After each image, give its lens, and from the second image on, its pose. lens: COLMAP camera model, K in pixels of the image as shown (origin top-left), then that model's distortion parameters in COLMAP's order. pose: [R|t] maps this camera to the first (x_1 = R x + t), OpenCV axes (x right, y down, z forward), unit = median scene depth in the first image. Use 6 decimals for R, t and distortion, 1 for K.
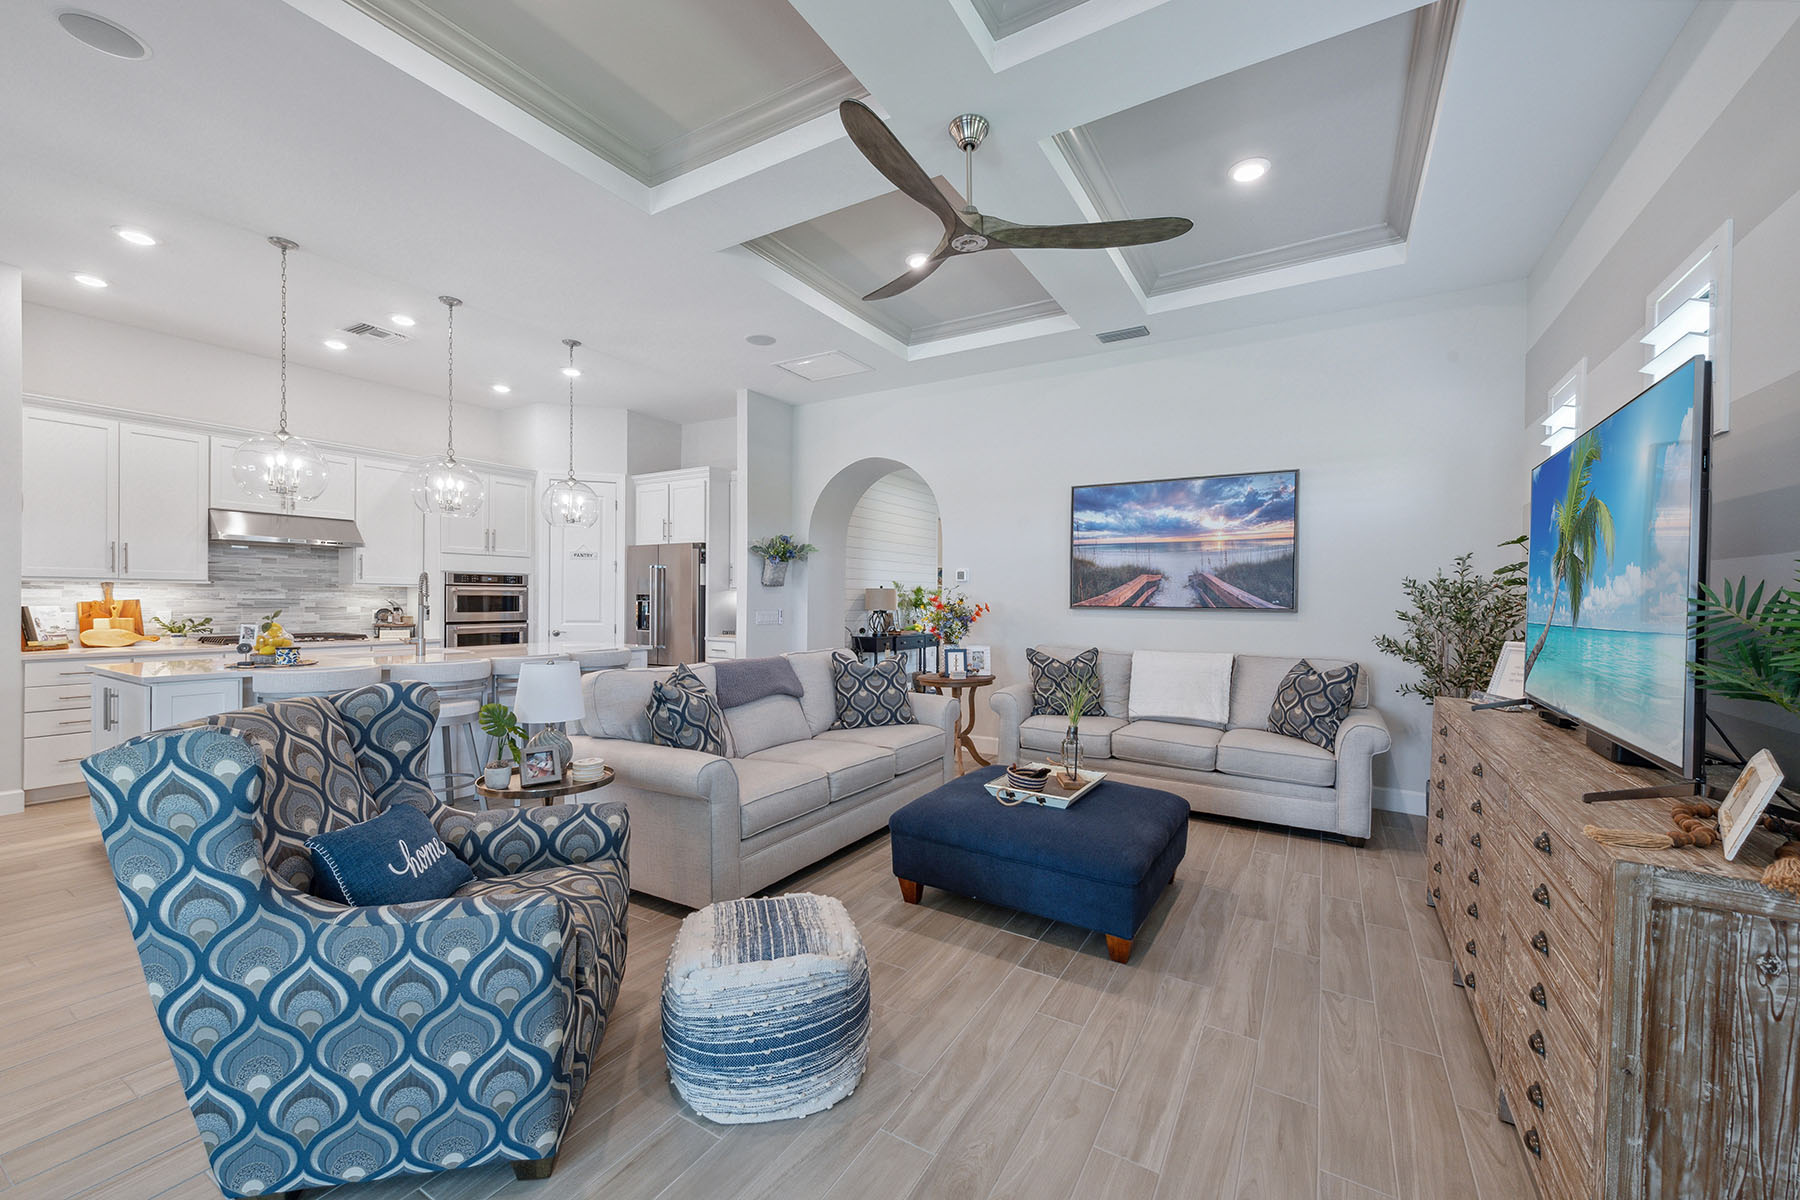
lens RADIAL K [[705.8, 0, 895.2], [0, 705.8, 605.1], [0, 0, 1]] dist [0.013712, -0.002454]
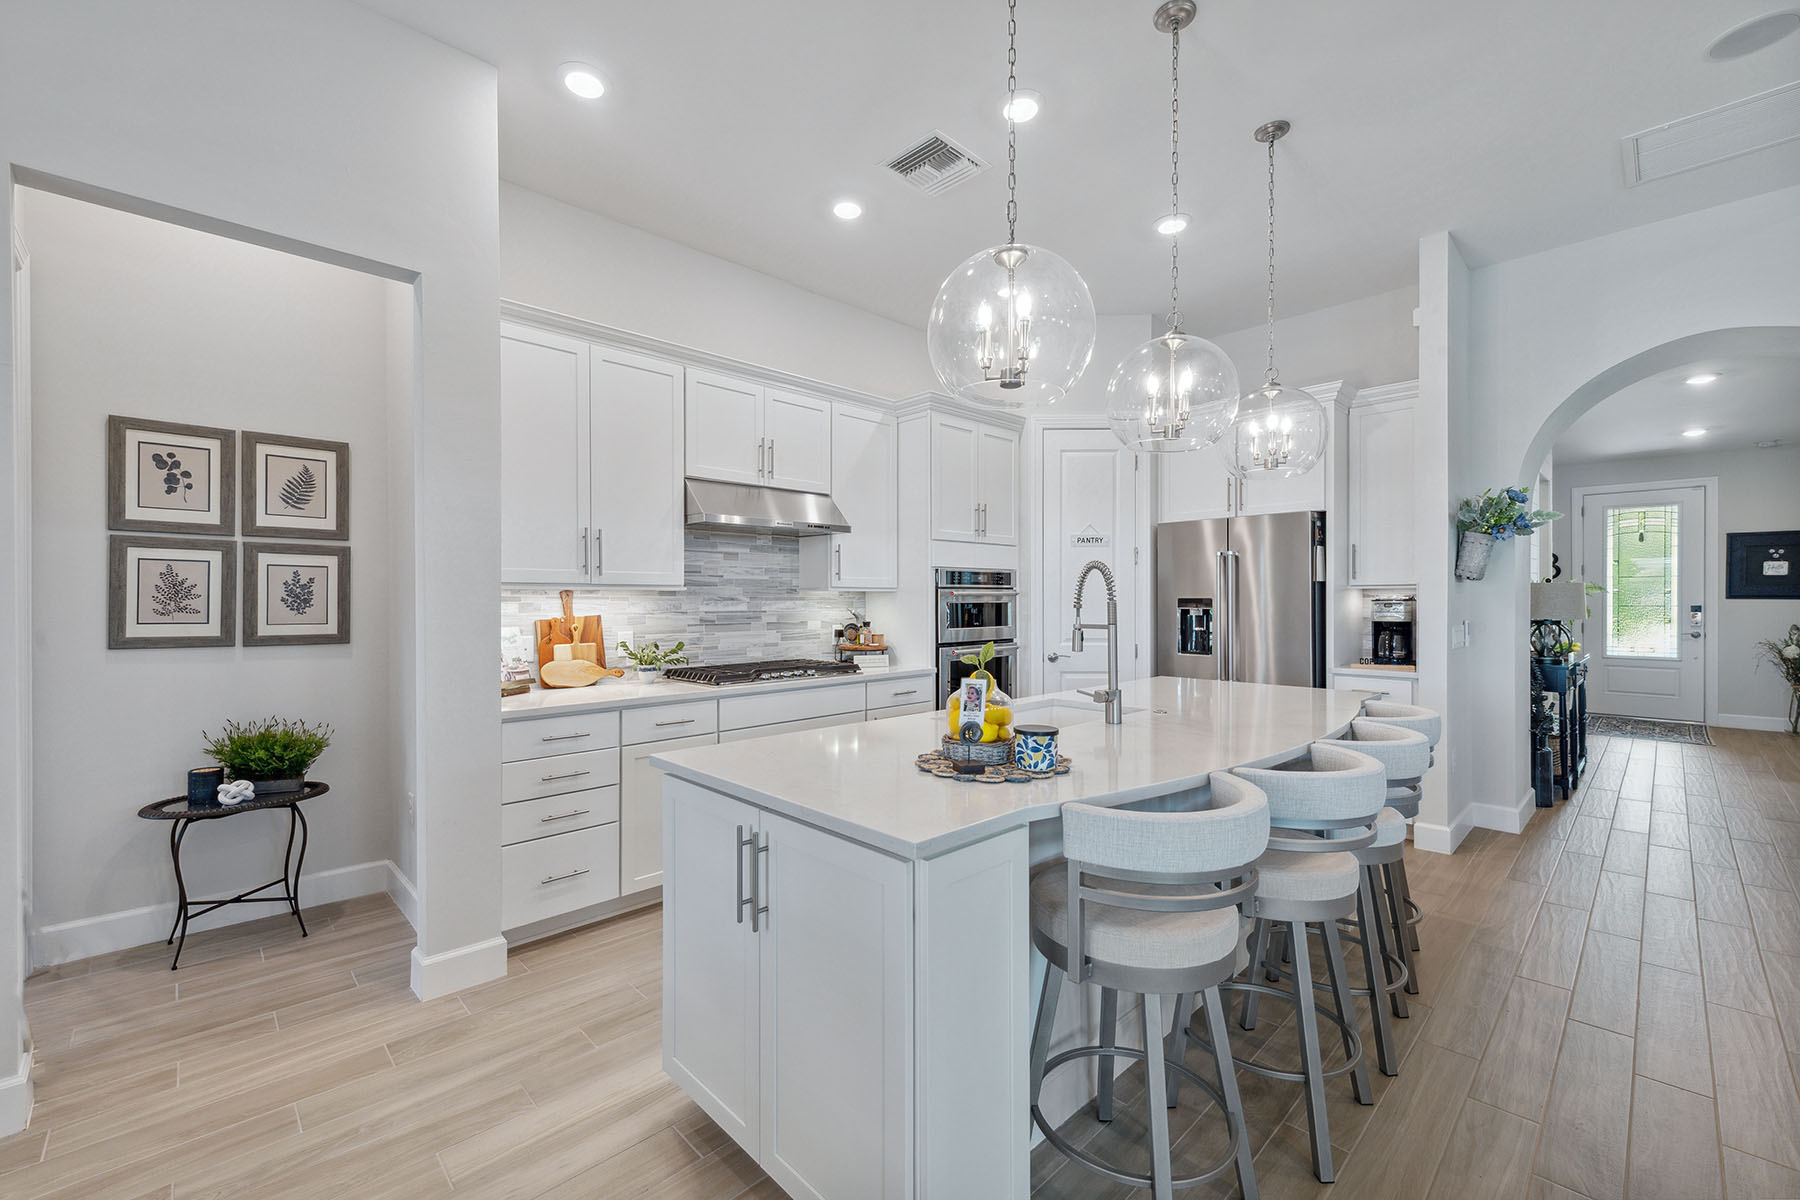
lens RADIAL K [[742.7, 0, 909.0], [0, 742.7, 603.2], [0, 0, 1]] dist [0.022529, -0.000492]
pose [[0.968838, -0.010024, -0.247492, -0.592076], [0.008996, 0.999946, -0.005285, -0.012638], [0.247531, 0.002894, 0.968876, 0.384084]]
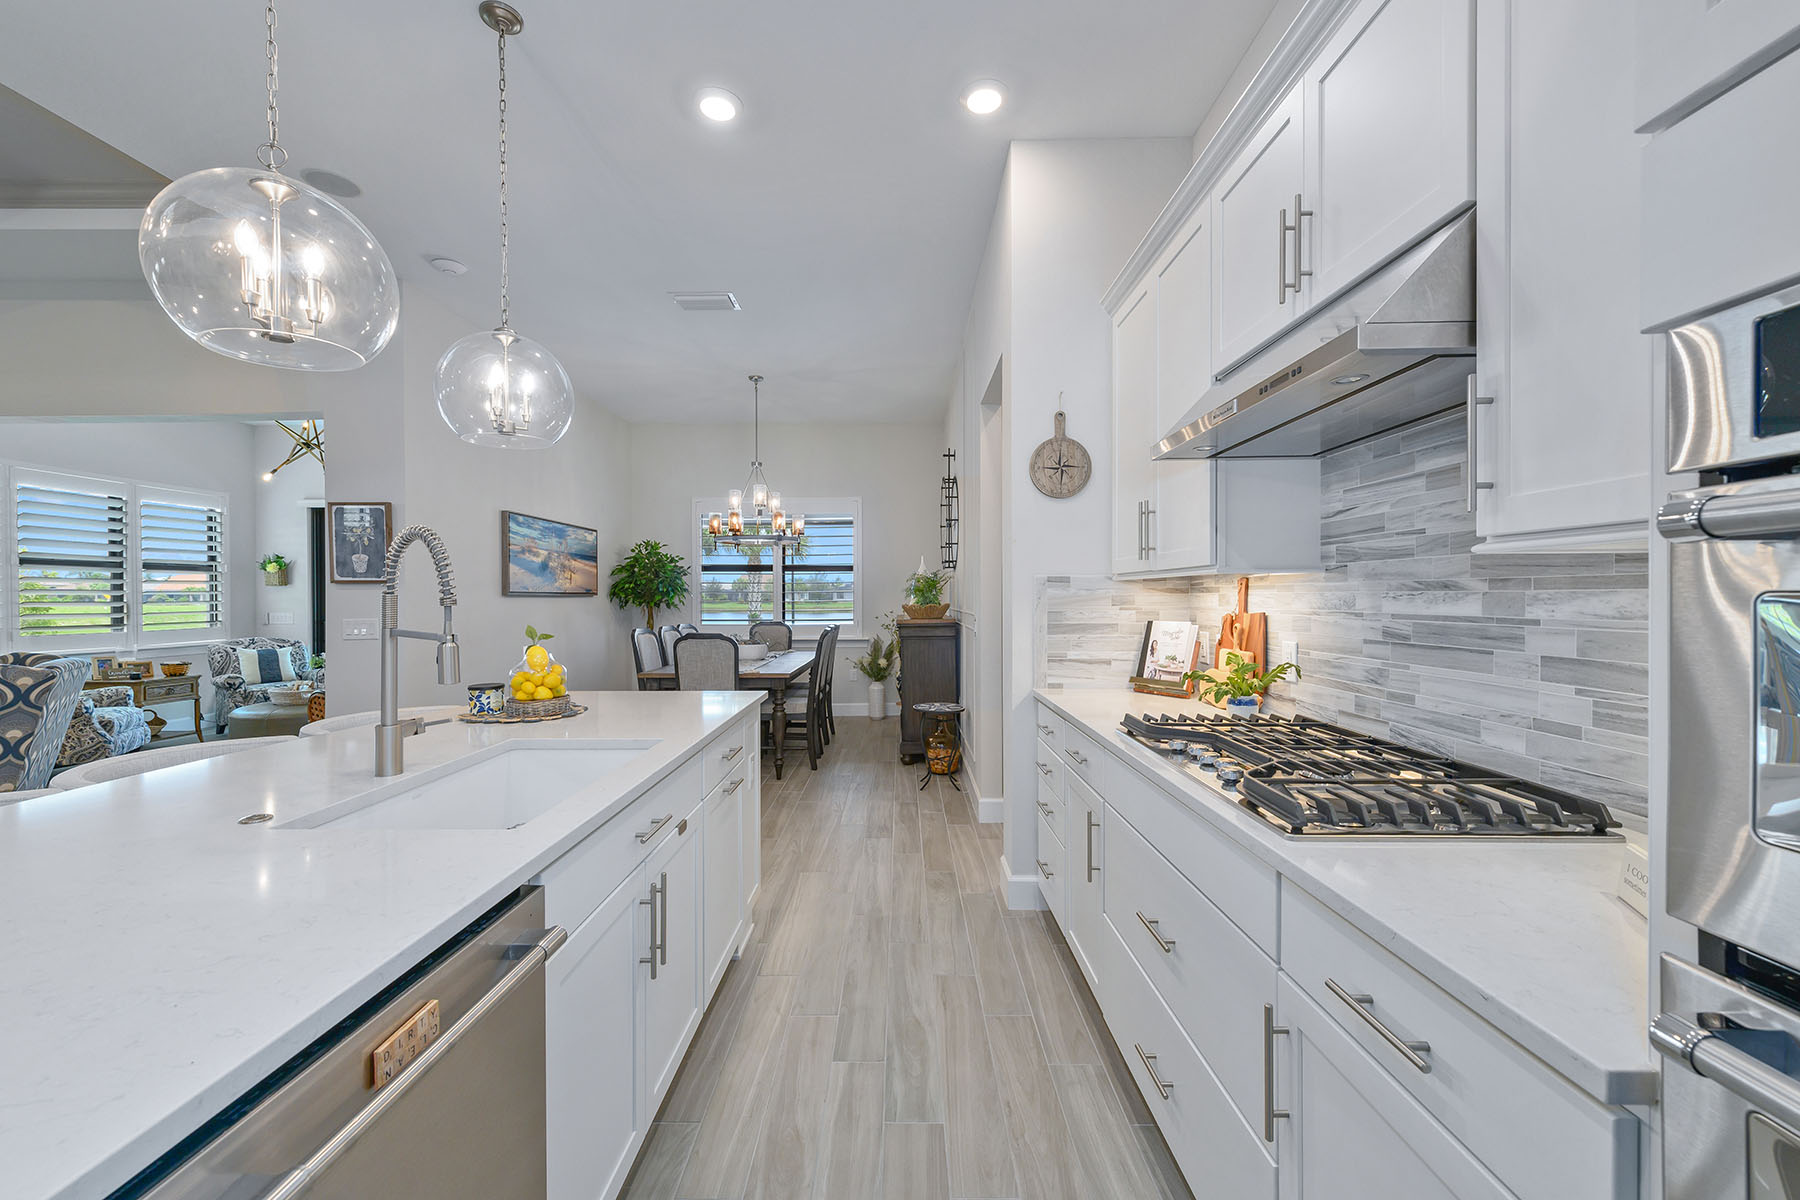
lens RADIAL K [[705.8, 0, 896.8], [0, 705.8, 601.2], [0, 0, 1]] dist [0.013712, -0.002454]
pose [[-0.861602, -0.004721, -0.507562, -0.619366], [-0.010989, 0.999896, 0.009354, -0.016619], [0.507465, 0.013637, -0.861564, 1.249267]]
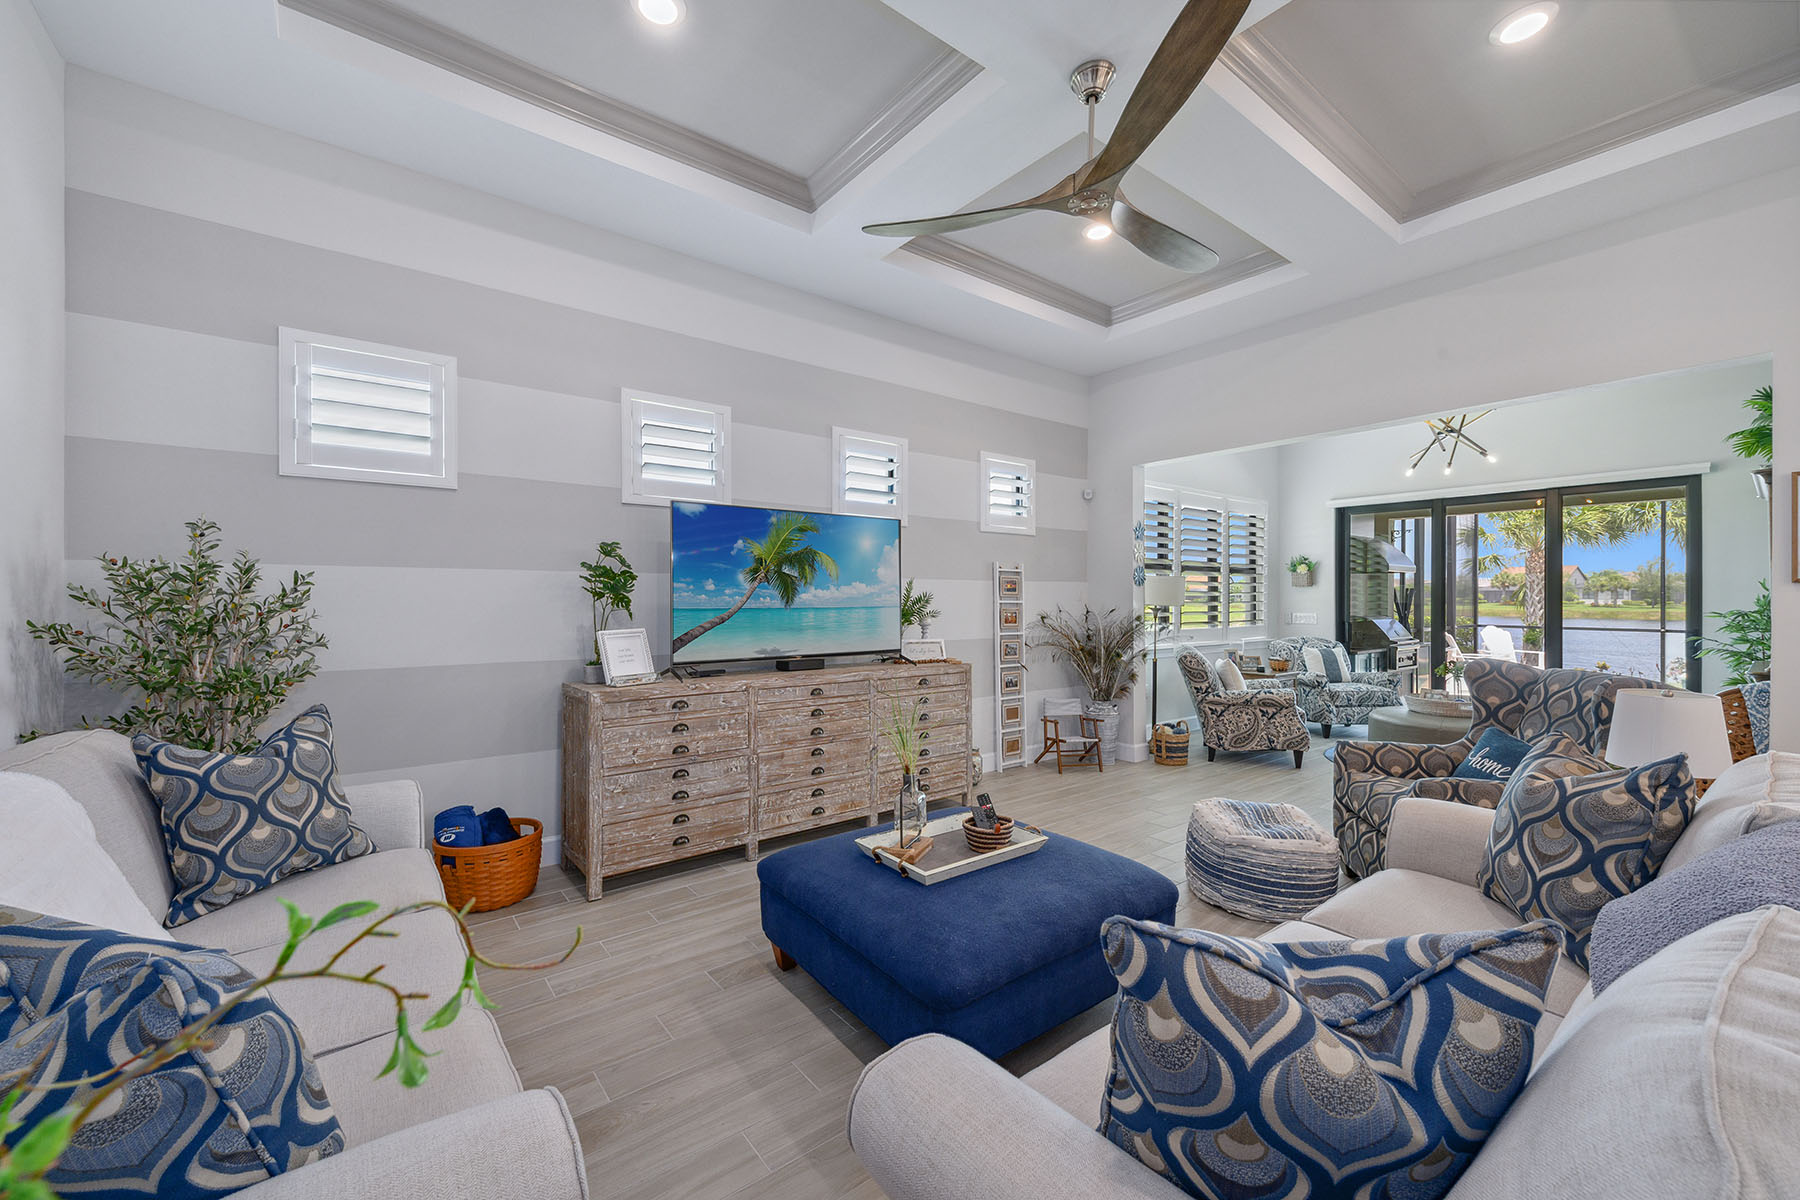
lens RADIAL K [[705.8, 0, 892.2], [0, 705.8, 589.9], [0, 0, 1]] dist [0.013712, -0.002454]
pose [[-0.931570, -0.009555, 0.363437, 0.002338], [-0.008505, 0.999954, 0.004490, -0.012845], [-0.363463, 0.001092, -0.931608, 1.045111]]
